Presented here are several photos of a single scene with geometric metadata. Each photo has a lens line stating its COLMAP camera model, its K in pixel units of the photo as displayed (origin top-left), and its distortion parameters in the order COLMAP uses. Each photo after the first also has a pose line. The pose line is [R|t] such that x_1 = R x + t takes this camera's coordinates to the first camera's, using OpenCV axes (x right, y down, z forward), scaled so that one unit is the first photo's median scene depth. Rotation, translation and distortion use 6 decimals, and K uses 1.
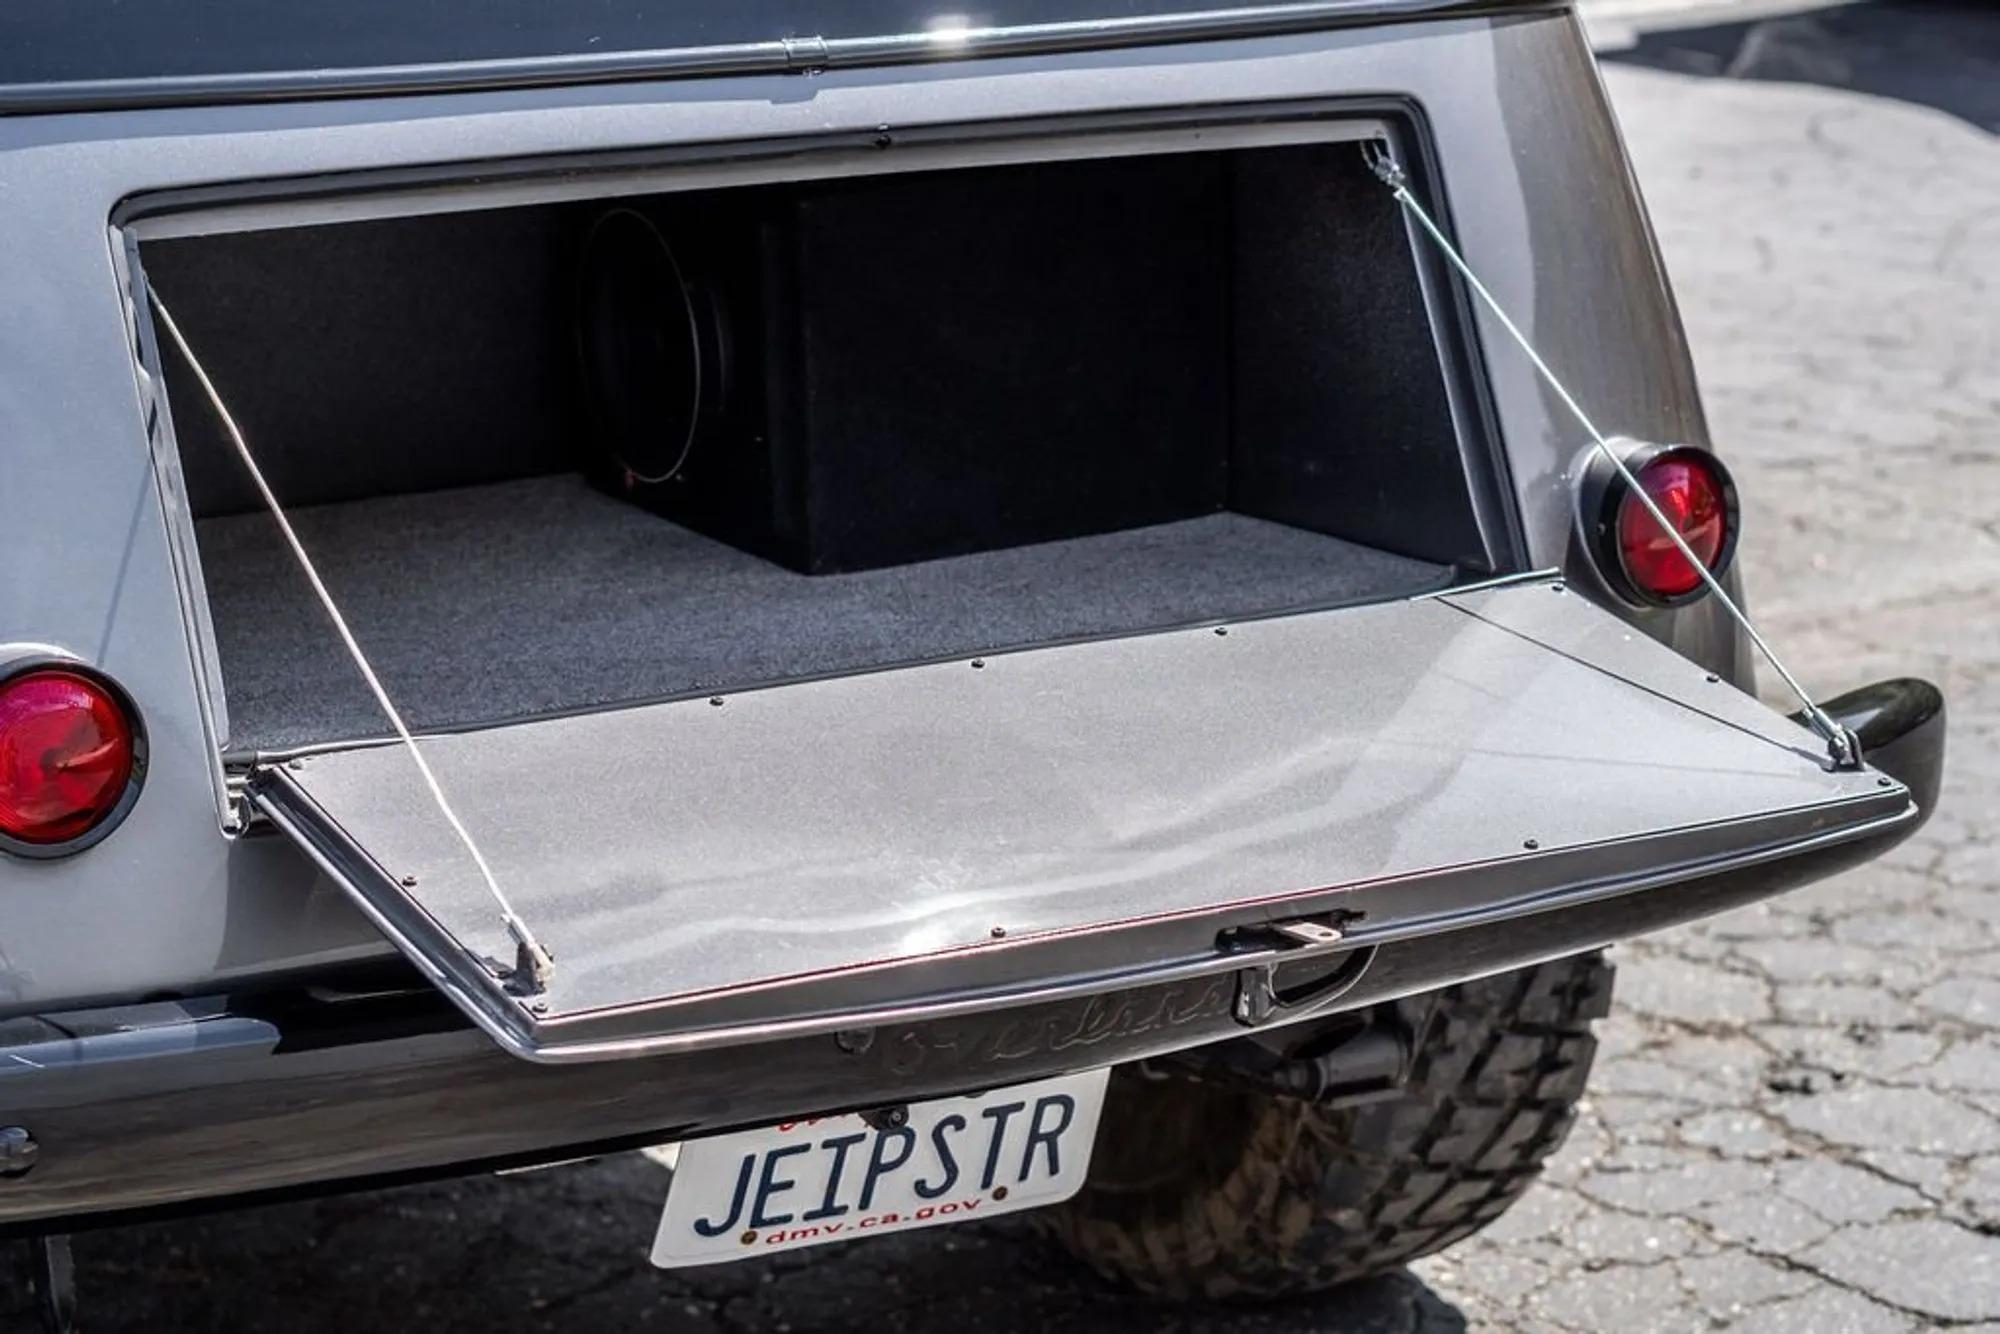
lens RADIAL K [[4521.1, 0, 995.1], [0, 4521.1, 672.2], [0, 0, 1]] dist [0.051785, 0.376431]
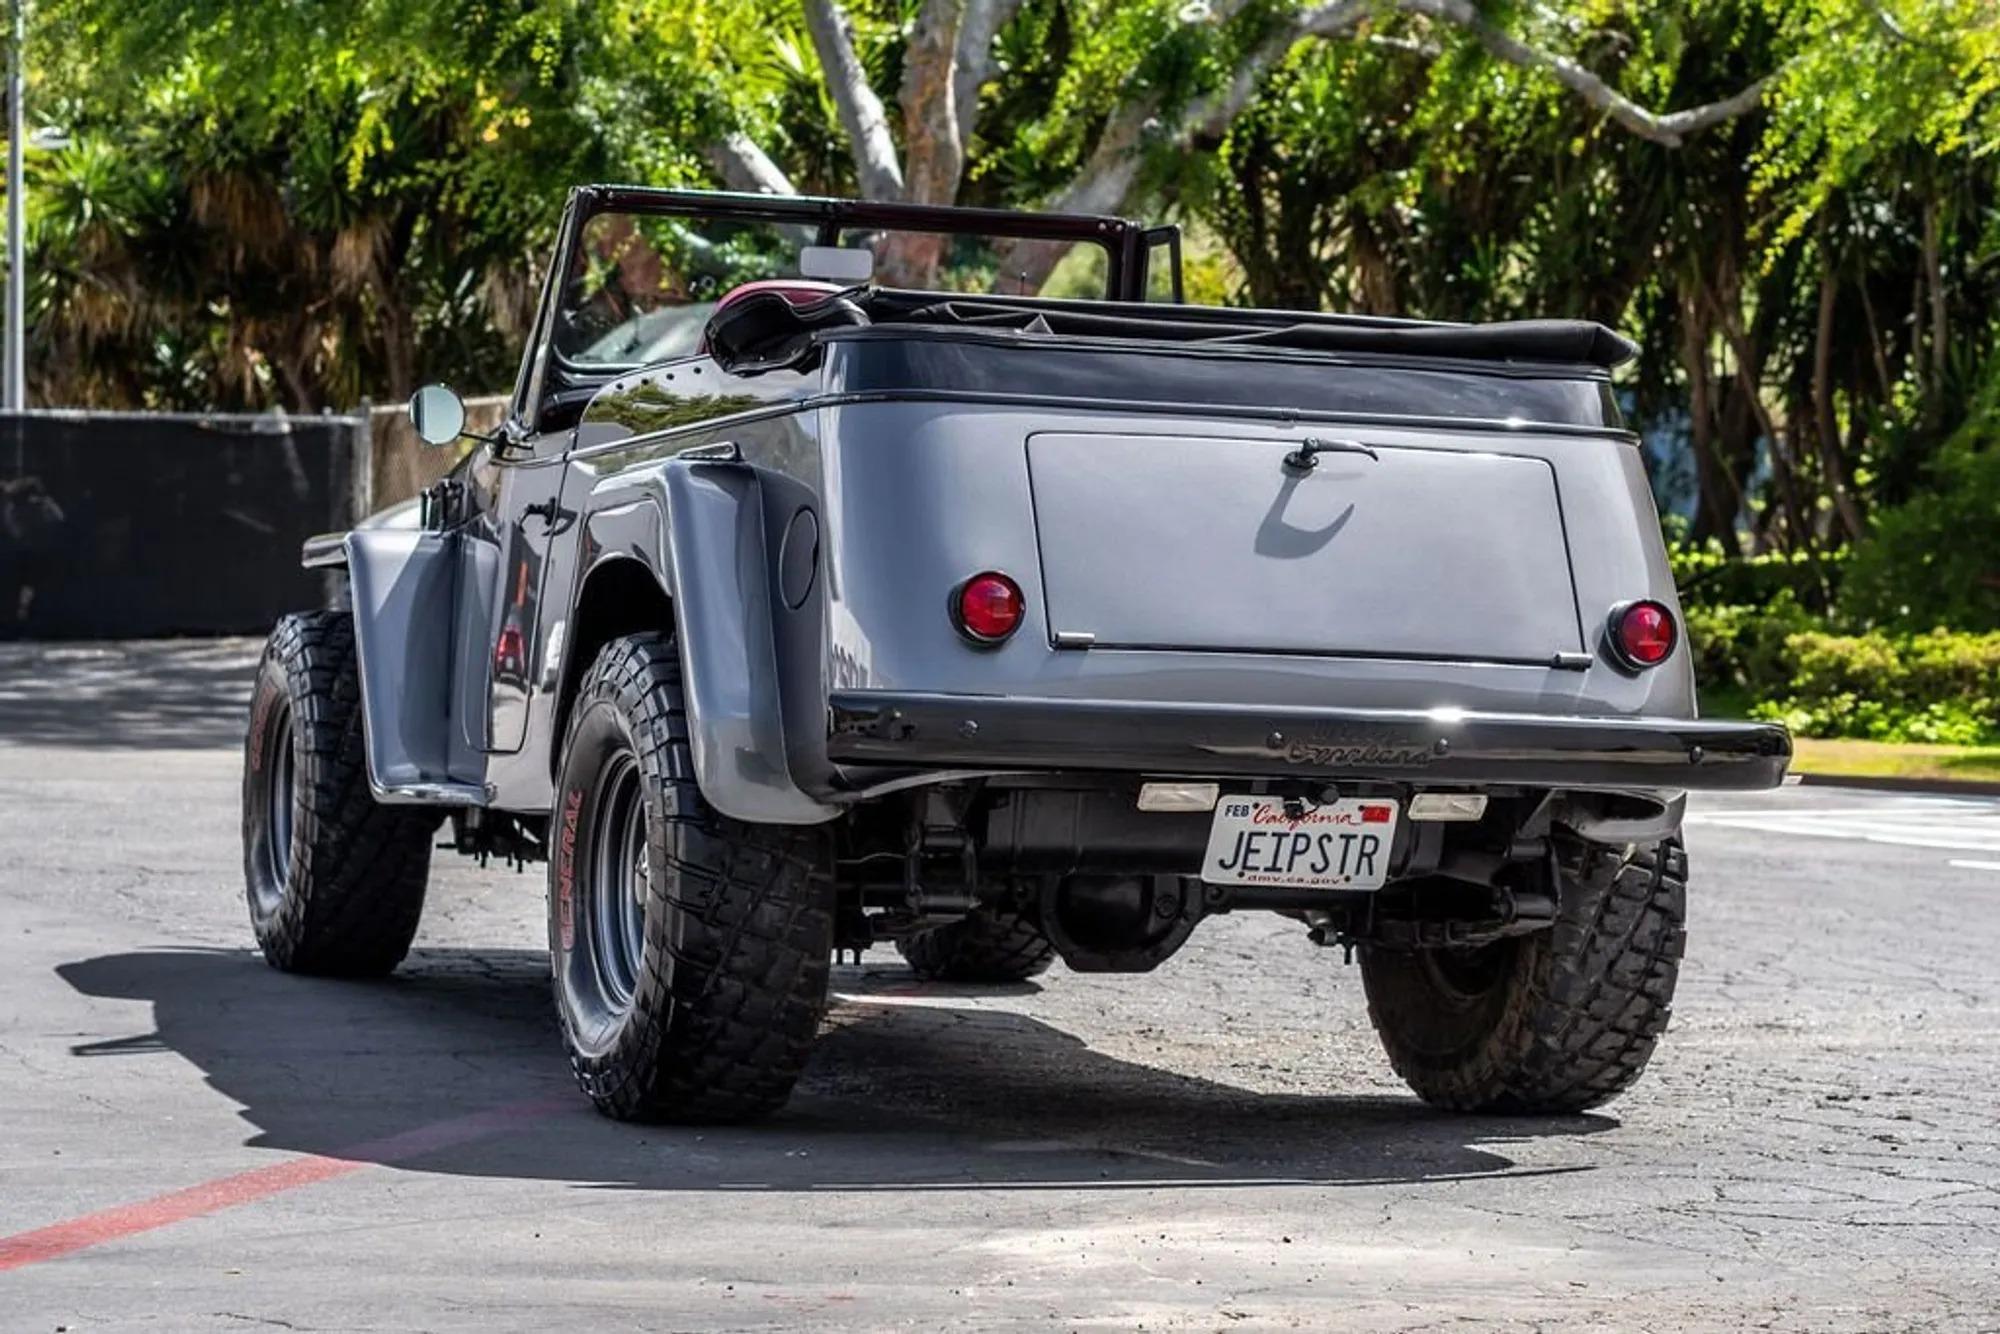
lens RADIAL K [[4521.1, 0, 995.1], [0, 4521.1, 672.2], [0, 0, 1]] dist [0.051785, 0.376431]
pose [[0.981703, 0.037842, -0.186618, 0.268452], [-0.083465, 0.966403, -0.243102, 0.623338], [0.171149, 0.254231, 0.951880, -1.397323]]
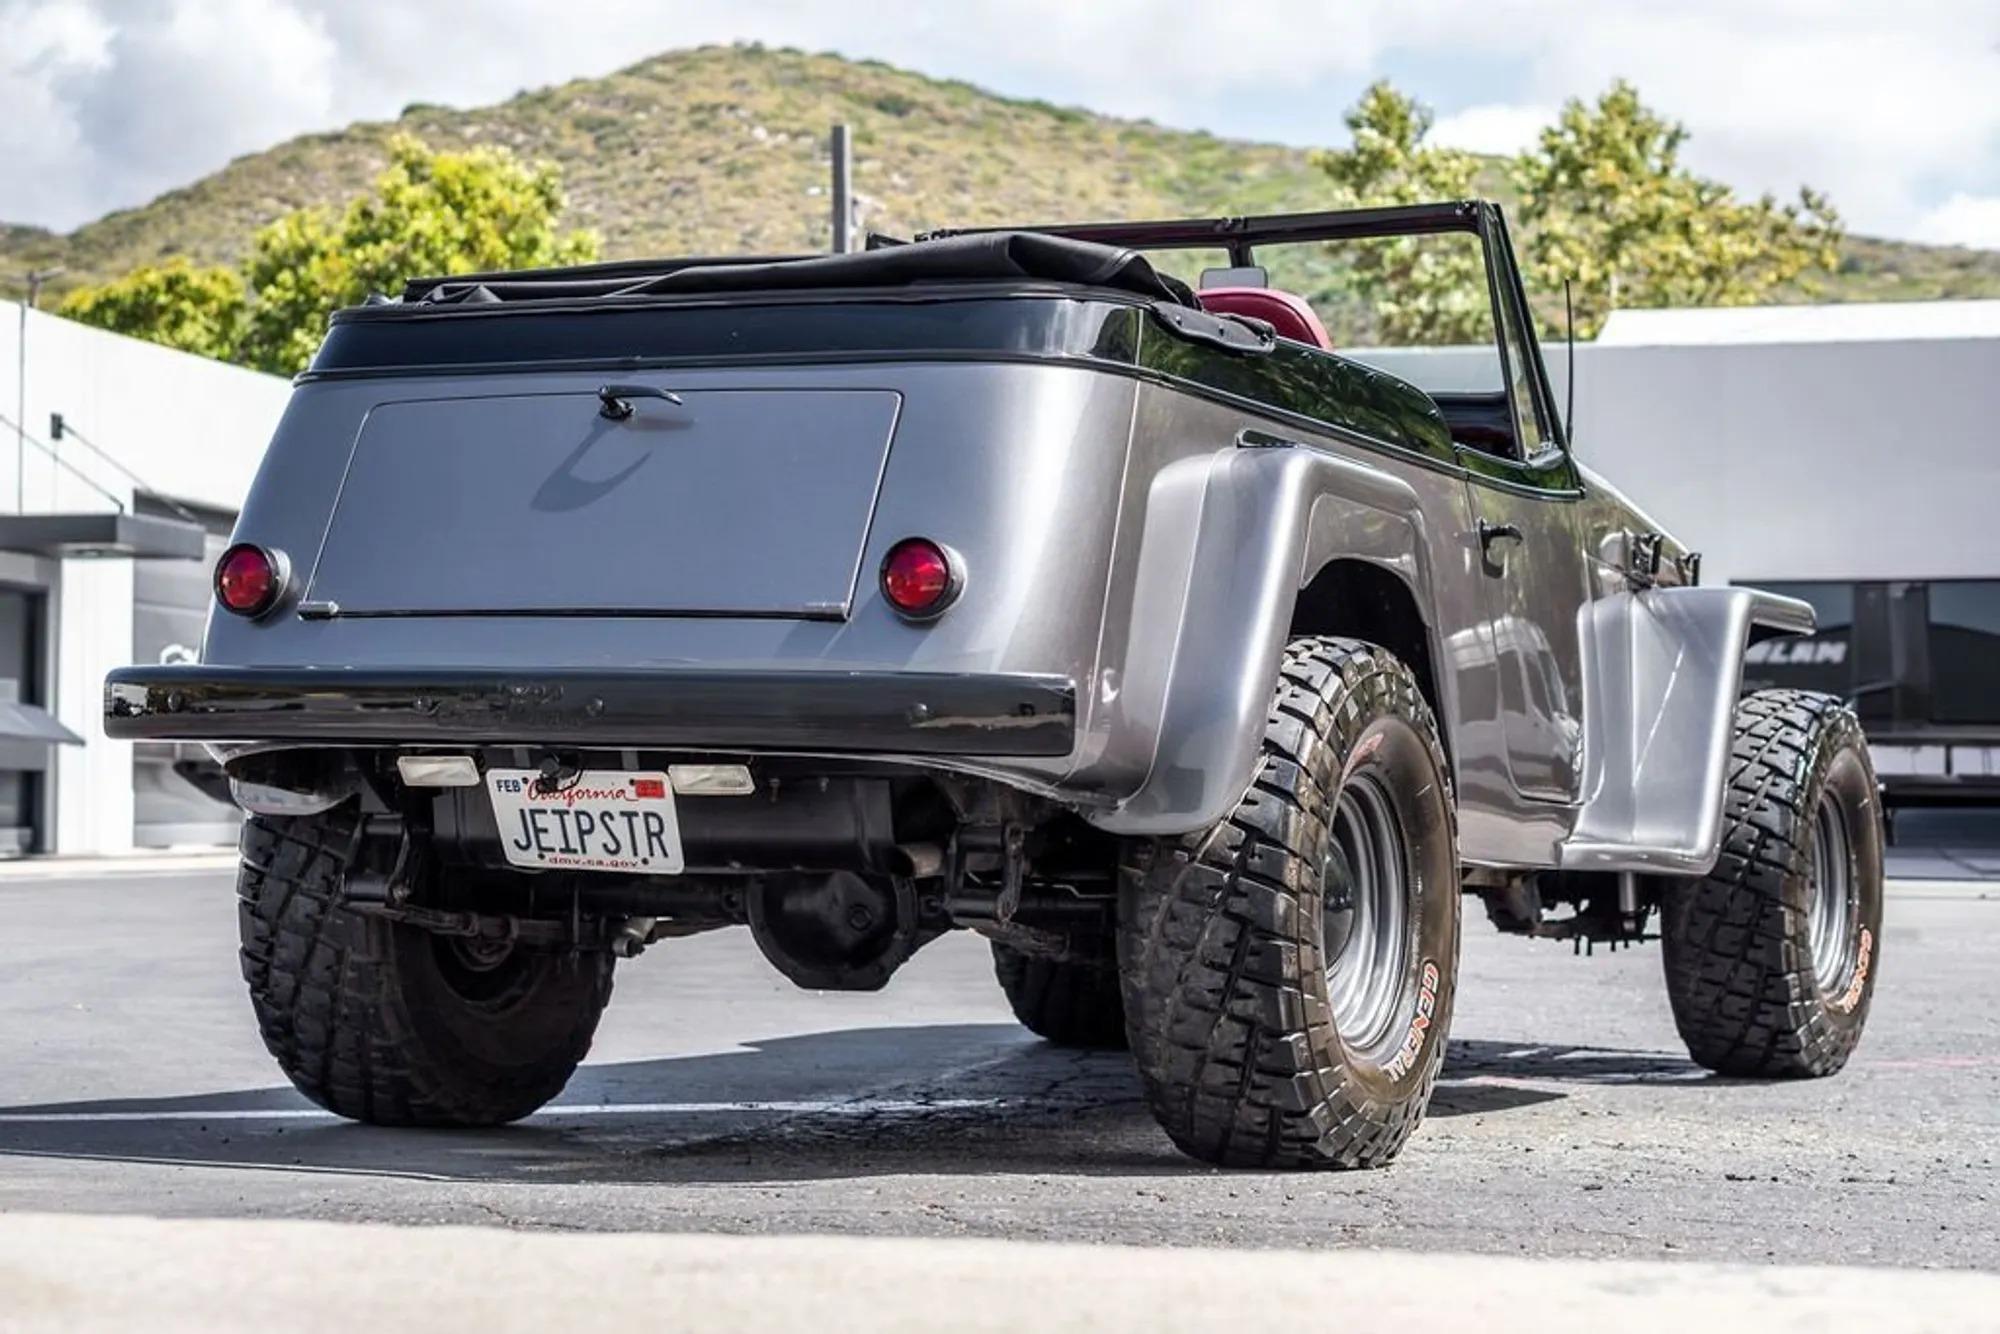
lens RADIAL K [[4304.3, 0, 1011.0], [0, 4304.3, 667.3], [0, 0, 1]] dist [0.090823, -0.212243]
pose [[0.557320, -0.013409, -0.830189, 1.883011], [-0.230535, 0.958057, -0.170237, 0.346897], [0.797651, 0.286264, 0.530853, -0.007939]]
